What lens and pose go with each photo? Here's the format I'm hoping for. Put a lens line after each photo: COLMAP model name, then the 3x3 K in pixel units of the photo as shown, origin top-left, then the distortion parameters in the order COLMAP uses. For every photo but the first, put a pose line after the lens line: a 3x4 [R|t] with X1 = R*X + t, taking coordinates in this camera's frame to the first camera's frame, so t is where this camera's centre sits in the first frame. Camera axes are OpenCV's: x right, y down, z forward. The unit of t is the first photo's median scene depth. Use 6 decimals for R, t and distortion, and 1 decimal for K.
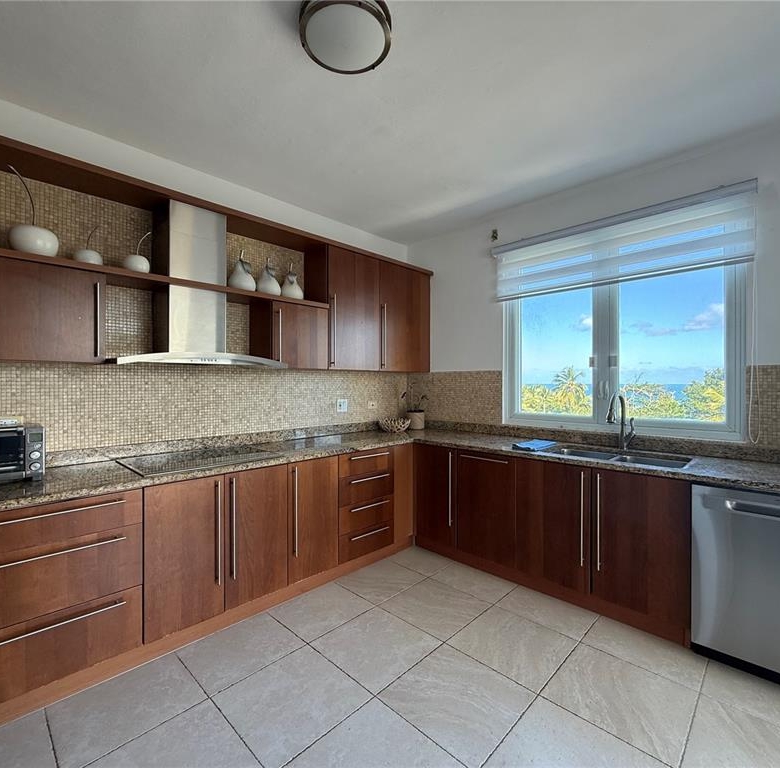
lens RADIAL K [[408.7, 0, 389.8], [0, 408.7, 383.2], [0, 0, 1]] dist [-0.003601, 0.001756]
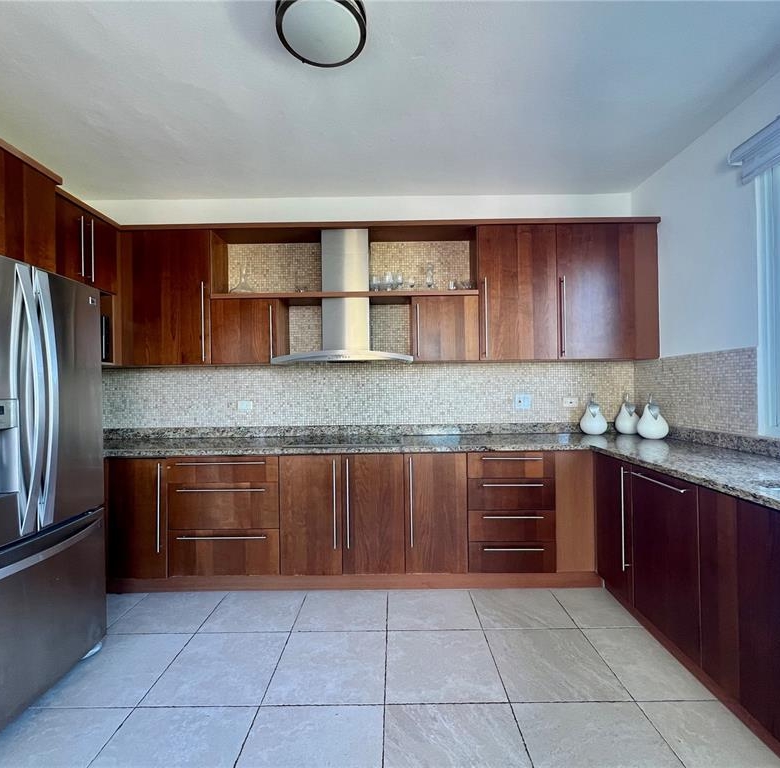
lens RADIAL K [[414.4, 0, 390.7], [0, 414.4, 385.9], [0, 0, 1]] dist [-0.002981, 0.000156]
pose [[0.692632, -0.013129, -0.721172, 0.431708], [0.011391, 0.999909, -0.007264, 0.031580], [0.721201, -0.003184, 0.692718, 0.234295]]
